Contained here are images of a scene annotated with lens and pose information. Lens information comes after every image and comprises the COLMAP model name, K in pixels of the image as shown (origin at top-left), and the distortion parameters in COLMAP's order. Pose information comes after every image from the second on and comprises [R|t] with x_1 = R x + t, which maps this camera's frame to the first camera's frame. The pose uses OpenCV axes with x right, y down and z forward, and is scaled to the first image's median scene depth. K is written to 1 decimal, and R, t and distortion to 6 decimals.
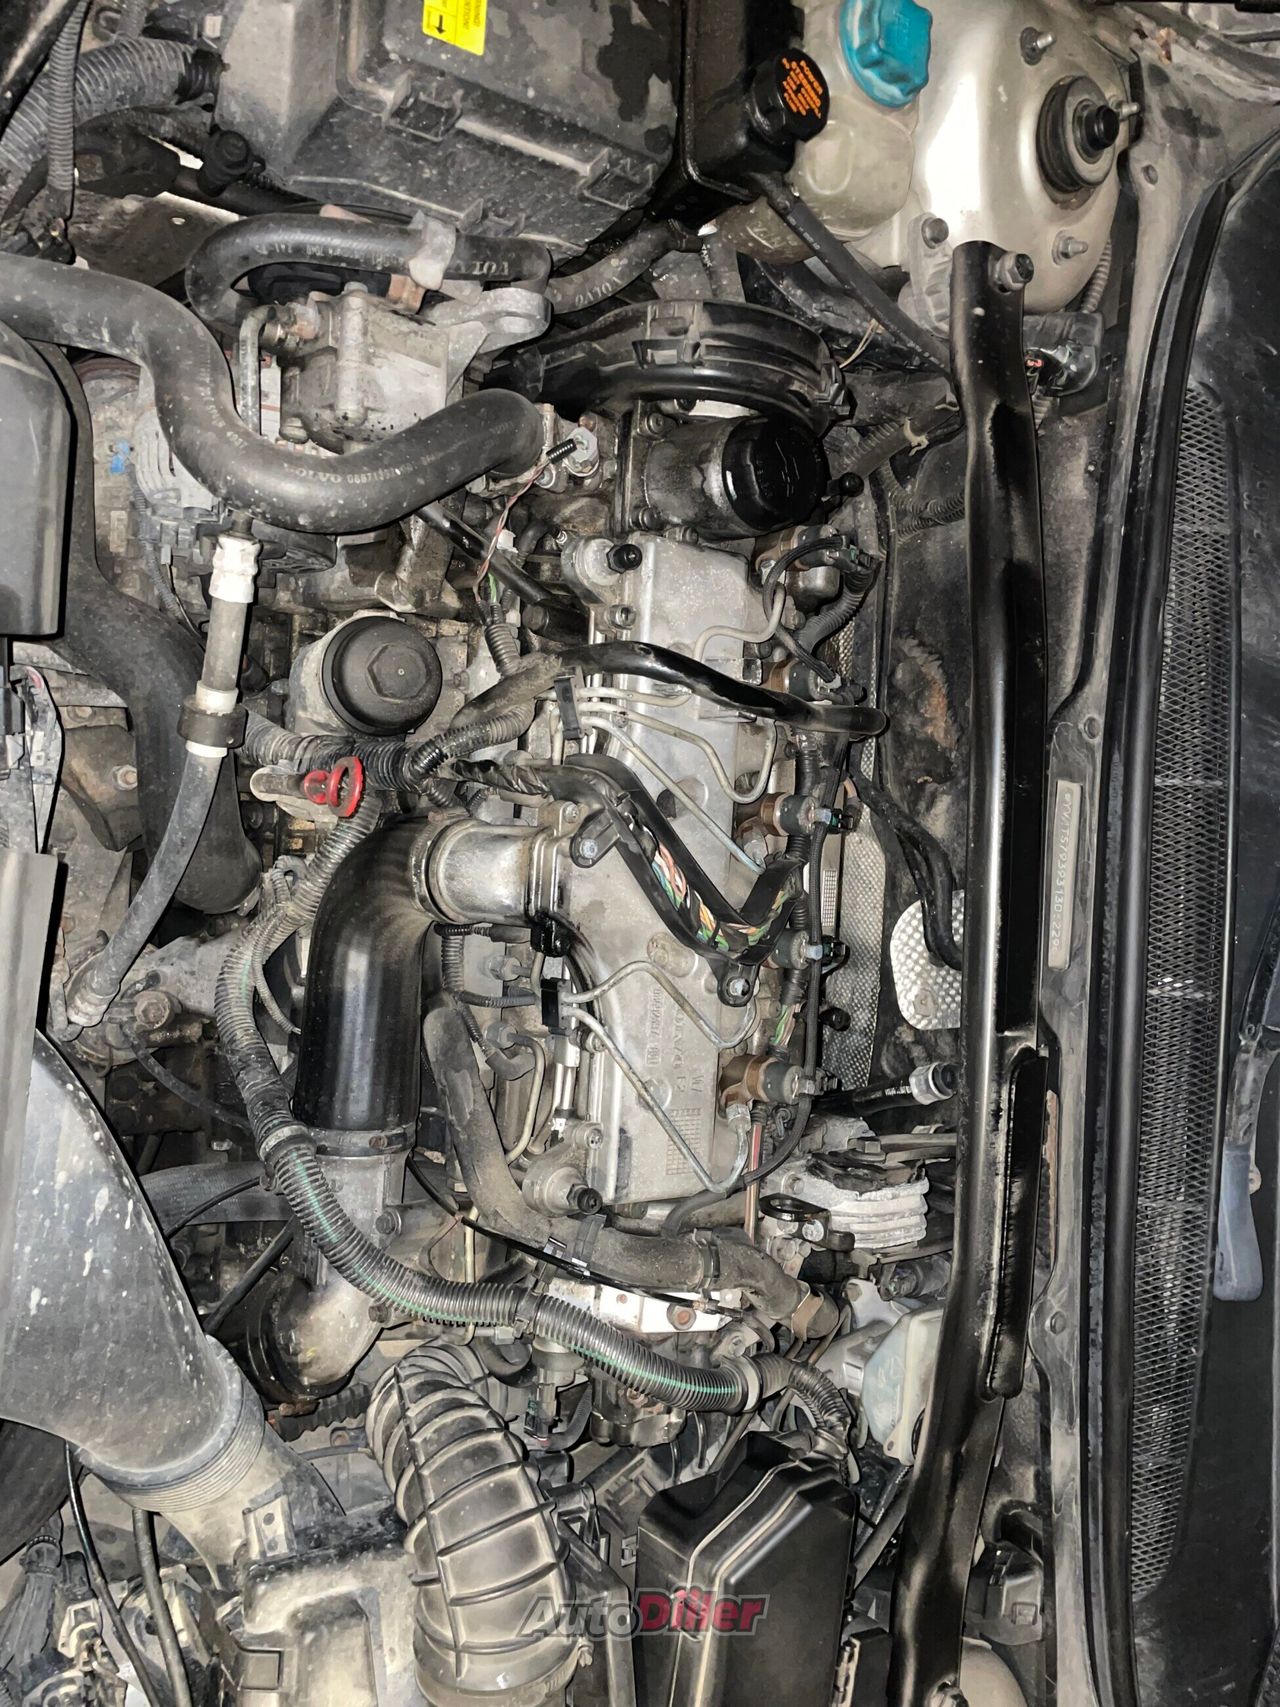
lens RADIAL K [[1310.8, 0, 639.4], [0, 1310.8, 846.0], [0, 0, 1]] dist [0.037606, -0.062652]
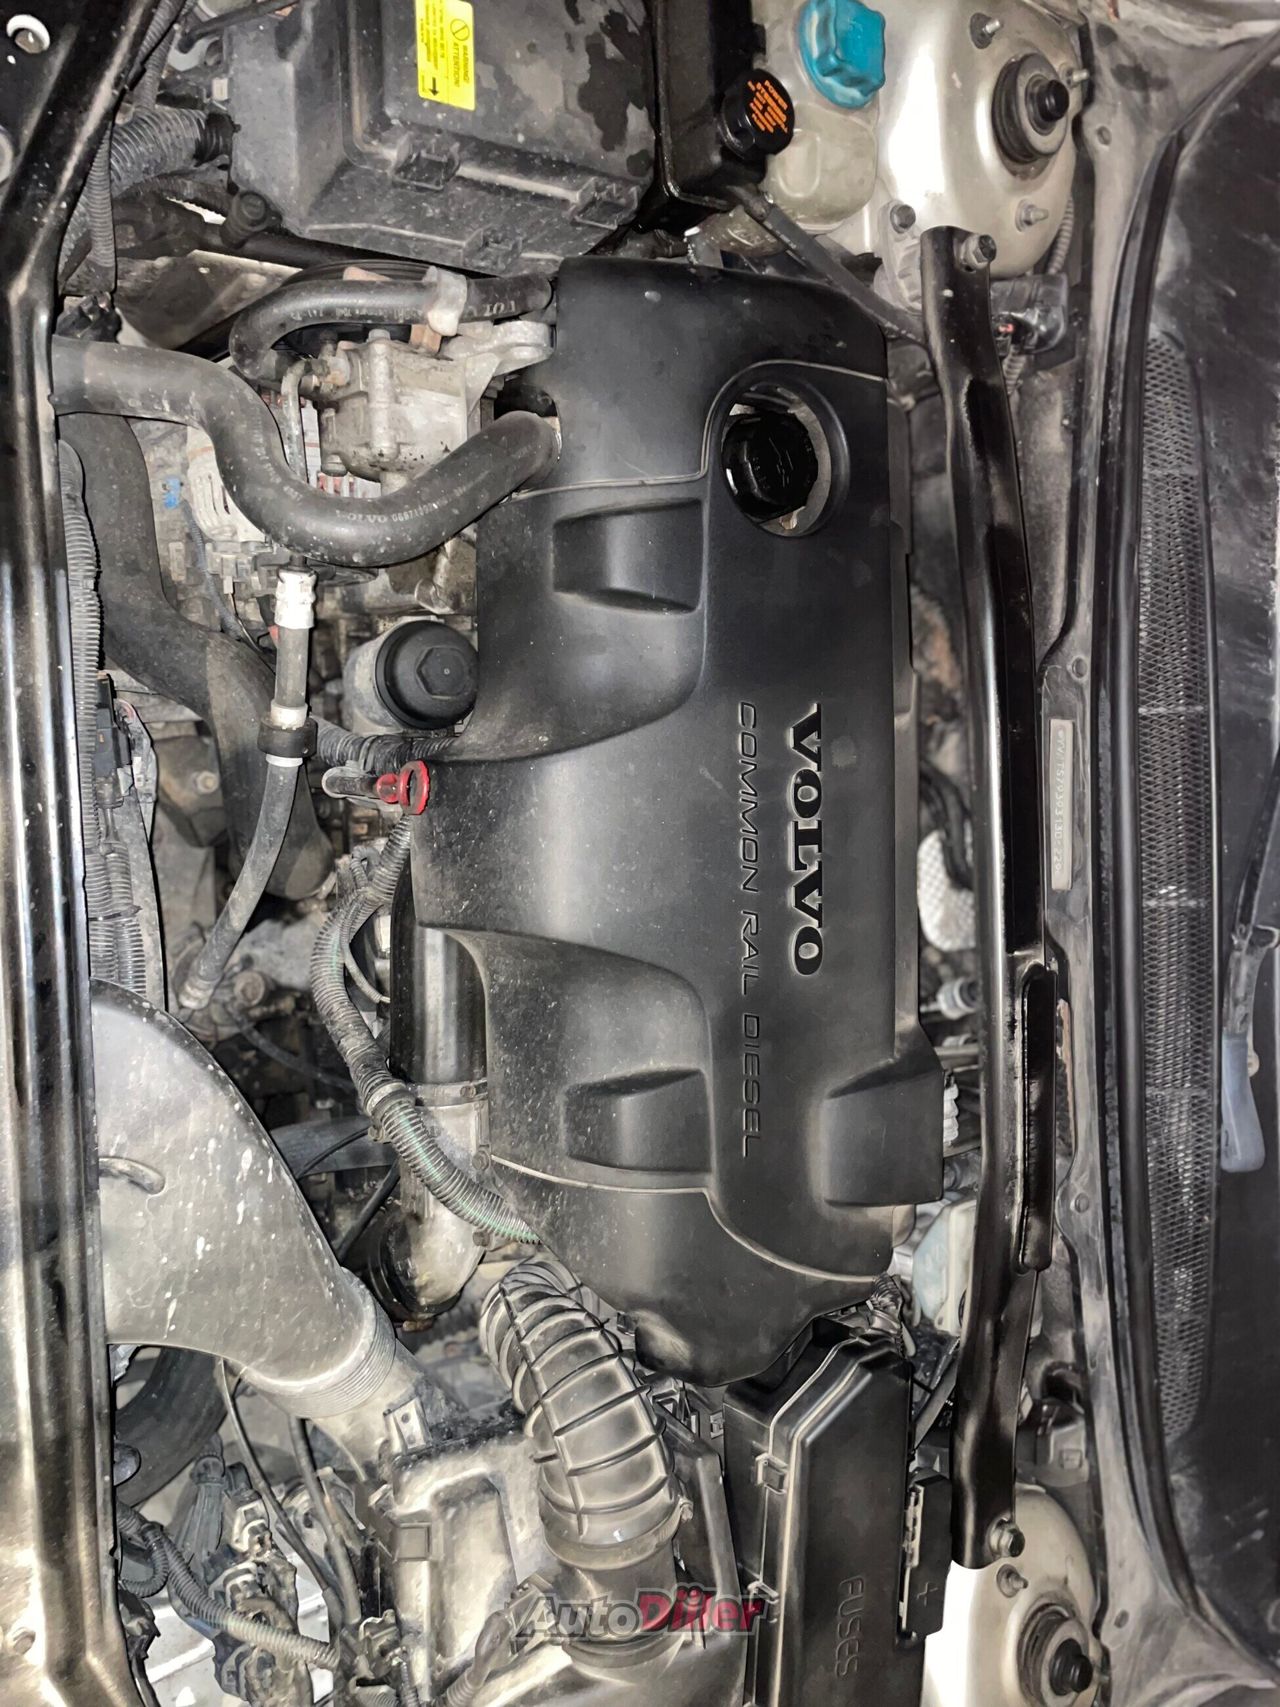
lens RADIAL K [[1310.8, 0, 641.3], [0, 1310.8, 853.2], [0, 0, 1]] dist [0.037606, -0.062652]
pose [[0.996266, -0.081978, -0.027082, -0.001464], [0.083466, 0.994741, 0.059368, -0.033467], [0.022073, -0.061407, 0.997869, -0.112392]]
